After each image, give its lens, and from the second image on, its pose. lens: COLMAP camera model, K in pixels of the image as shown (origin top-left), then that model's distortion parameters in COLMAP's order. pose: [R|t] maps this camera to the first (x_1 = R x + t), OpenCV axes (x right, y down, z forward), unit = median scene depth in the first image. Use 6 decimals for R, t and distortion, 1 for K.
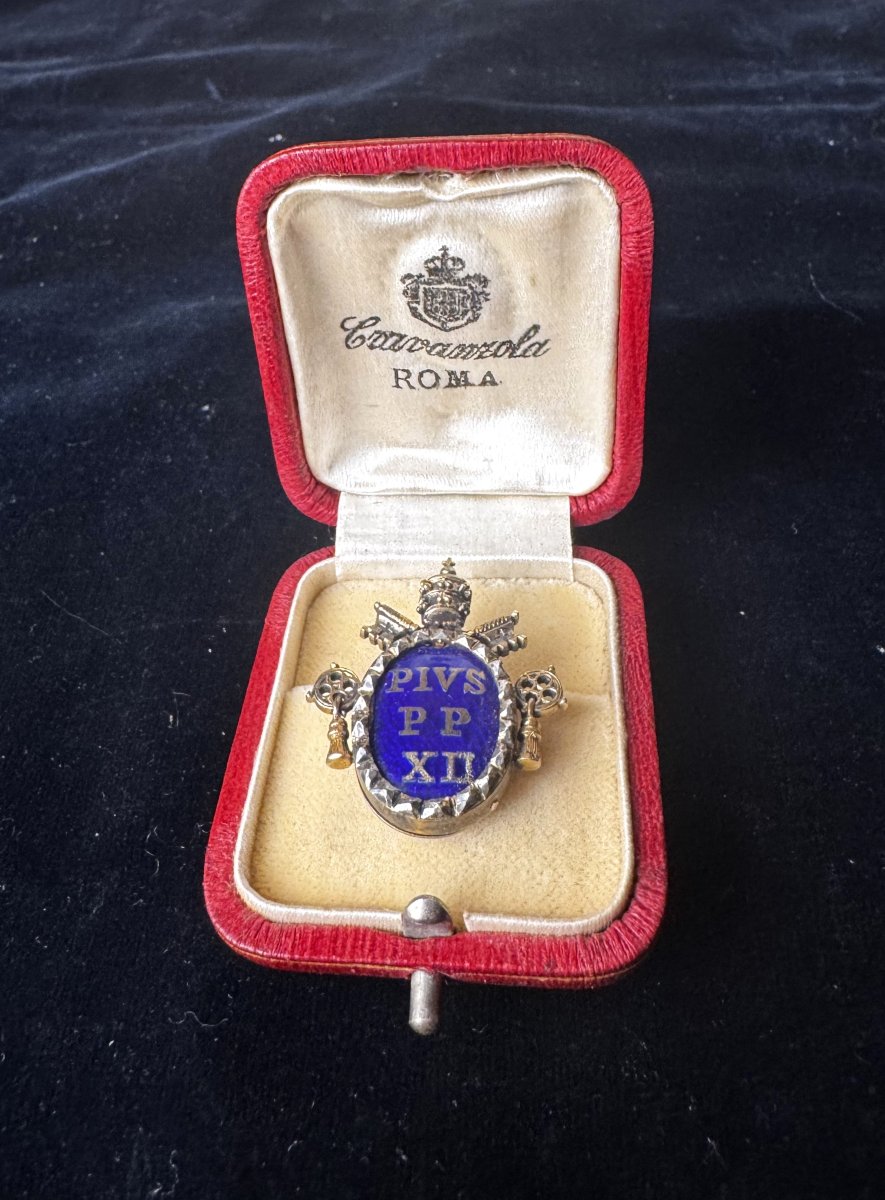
lens RADIAL K [[1000.9, 0, 442.5], [0, 1000.9, 600.0], [0, 0, 1]] dist [-0.006177, -0.003912]
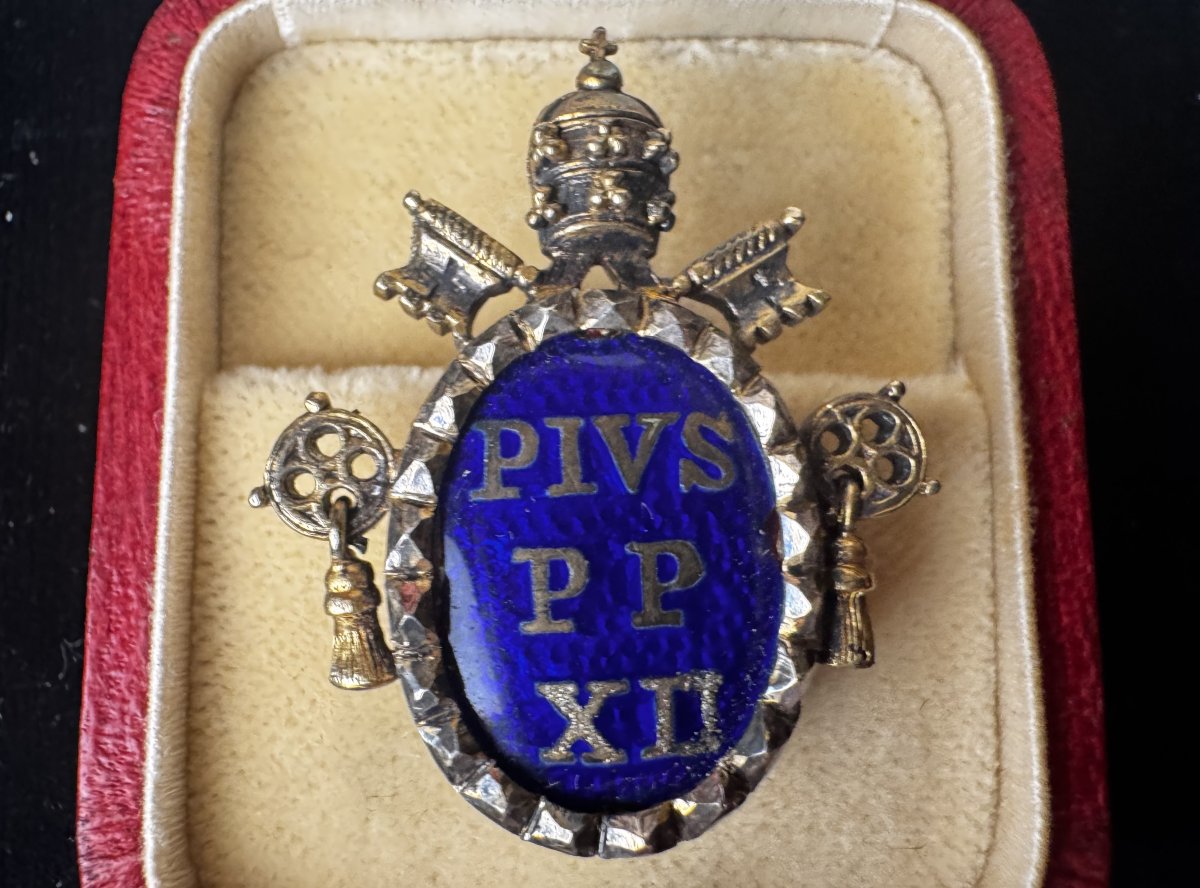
lens RADIAL K [[1000.9, 0, 575.5], [0, 1000.9, 444.9], [0, 0, 1]] dist [-0.006177, -0.003912]
pose [[0.991500, -0.071512, 0.108692, -0.055980], [0.001559, 0.841871, 0.539676, -0.120669], [-0.130099, -0.534920, 0.834827, 0.690785]]
